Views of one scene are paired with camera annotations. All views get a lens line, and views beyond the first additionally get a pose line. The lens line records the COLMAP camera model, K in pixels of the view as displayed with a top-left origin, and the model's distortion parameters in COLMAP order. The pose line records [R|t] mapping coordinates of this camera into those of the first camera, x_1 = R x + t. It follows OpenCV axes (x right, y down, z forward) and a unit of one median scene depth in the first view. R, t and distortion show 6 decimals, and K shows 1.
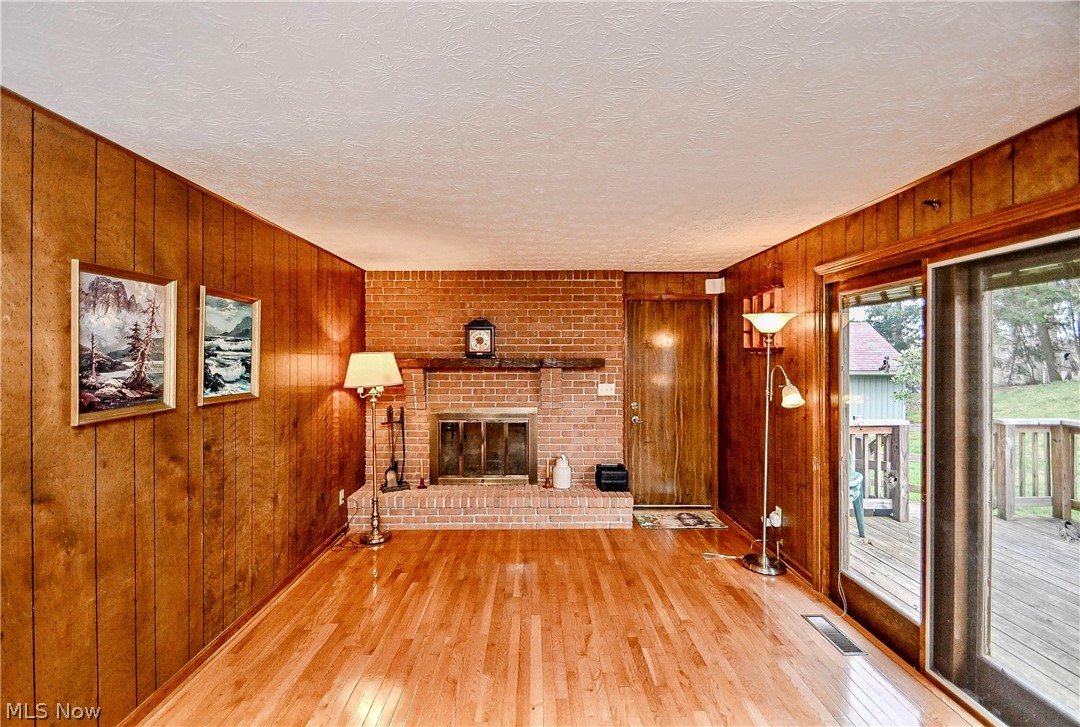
lens RADIAL K [[490.6, 0, 536.0], [0, 490.6, 357.6], [0, 0, 1]] dist [0.000367, -0.003003]
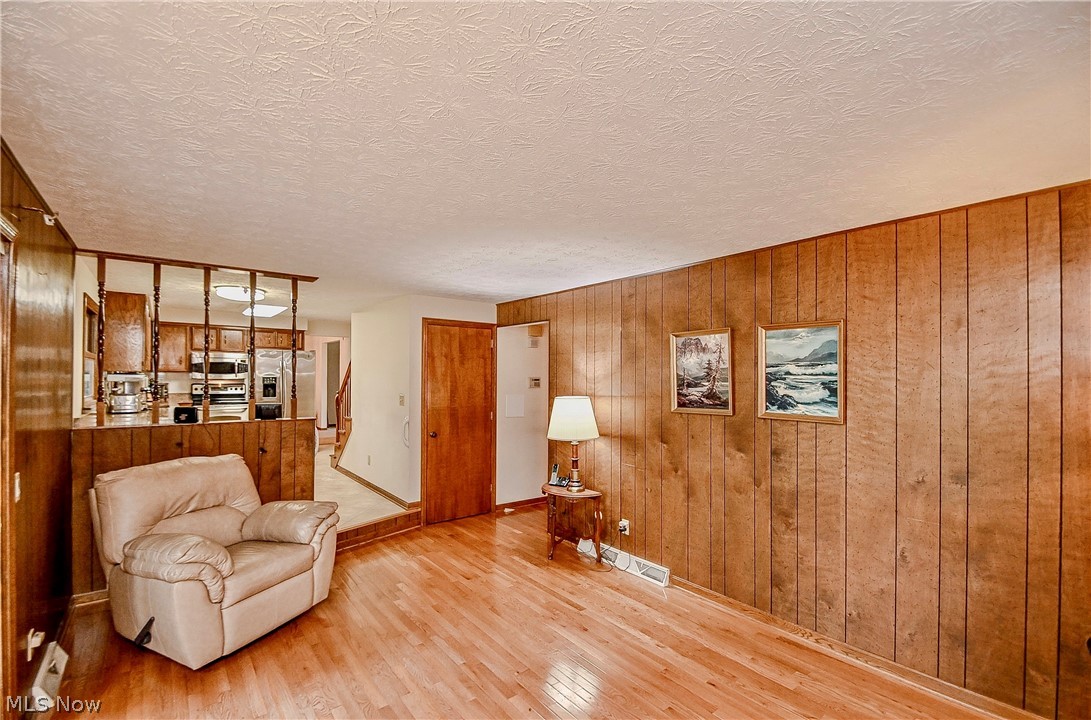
lens RADIAL K [[484.2, 0, 536.6], [0, 484.2, 373.9], [0, 0, 1]] dist [-0.007139, -0.008684]
pose [[-0.797768, -0.006814, -0.602927, 0.481592], [-0.005100, 0.999977, -0.004553, -0.007990], [0.602944, -0.000558, -0.797784, 1.435130]]
